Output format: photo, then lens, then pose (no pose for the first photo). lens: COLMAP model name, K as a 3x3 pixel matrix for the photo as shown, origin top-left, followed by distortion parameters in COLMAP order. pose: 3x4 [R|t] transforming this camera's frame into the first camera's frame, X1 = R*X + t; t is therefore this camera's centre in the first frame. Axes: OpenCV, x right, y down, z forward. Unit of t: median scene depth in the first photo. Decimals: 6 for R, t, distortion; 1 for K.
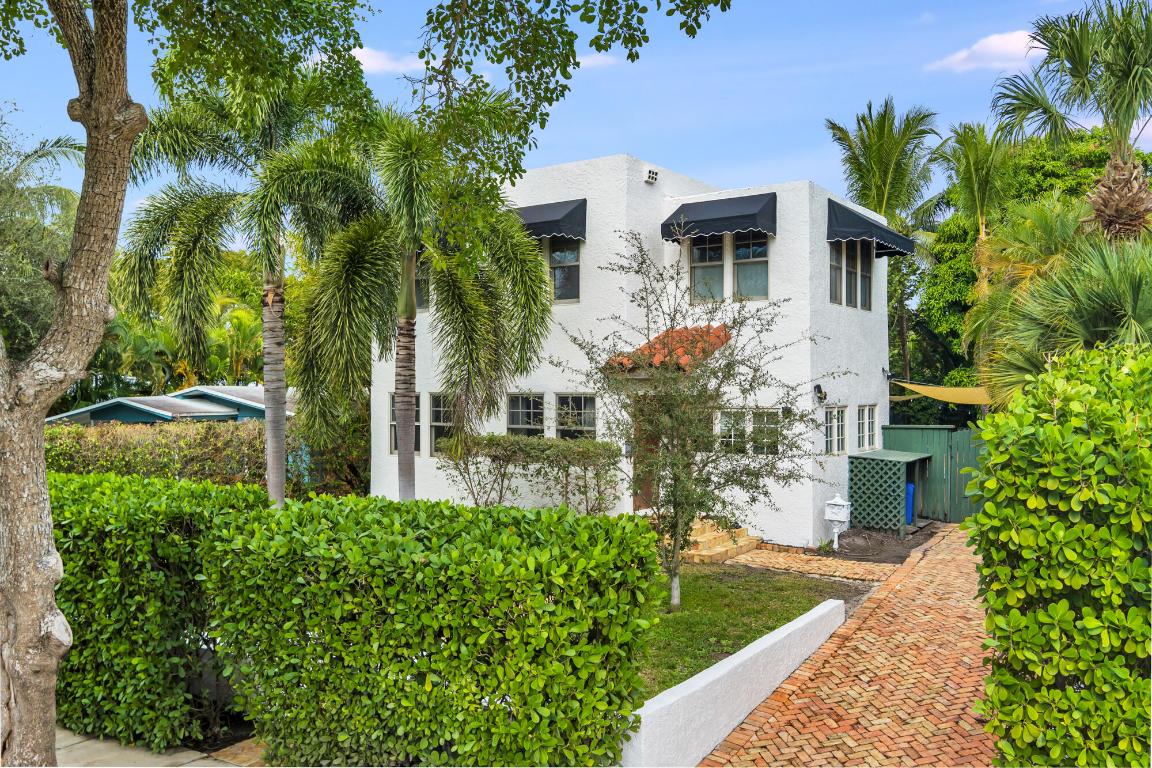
lens RADIAL K [[904.4, 0, 516.8], [0, 904.4, 340.7], [0, 0, 1]] dist [-0.038600, 0.017849]
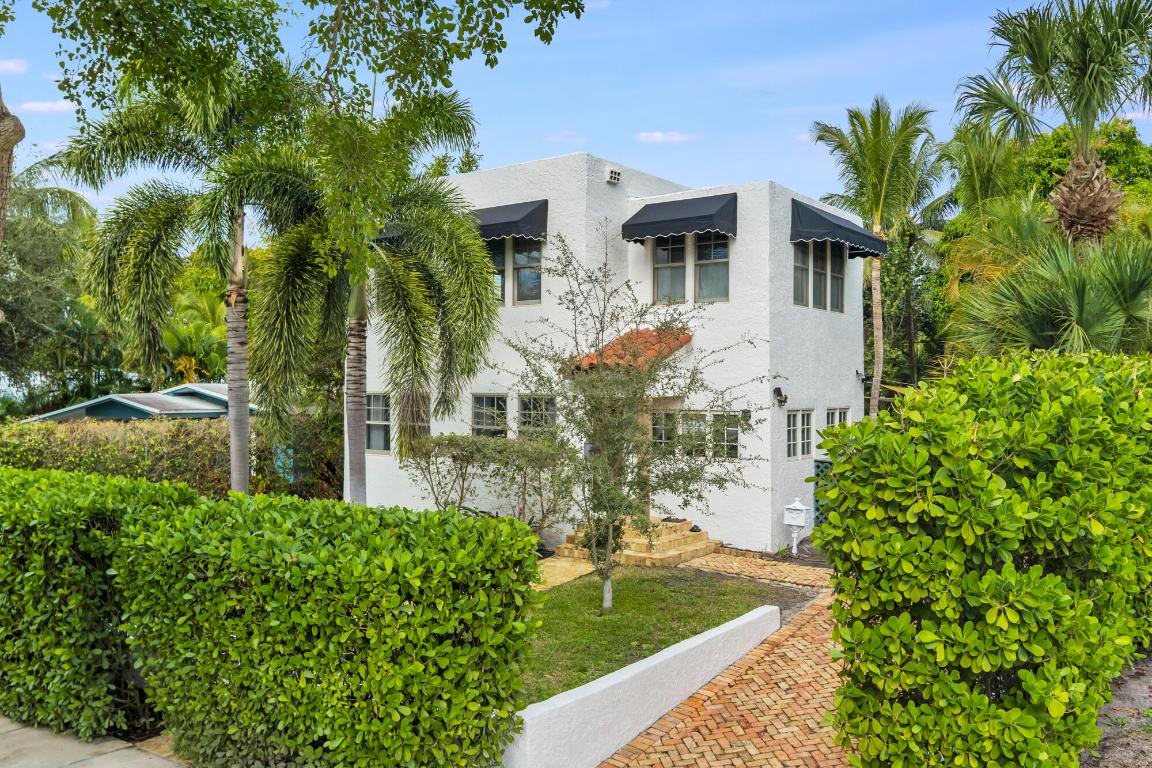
lens RADIAL K [[904.4, 0, 486.0], [0, 904.4, 344.7], [0, 0, 1]] dist [-0.038600, 0.017849]
pose [[0.998770, 0.005083, -0.049328, 0.108051], [-0.004794, 0.999971, 0.005976, -0.004744], [0.049357, -0.005732, 0.998765, -0.004353]]
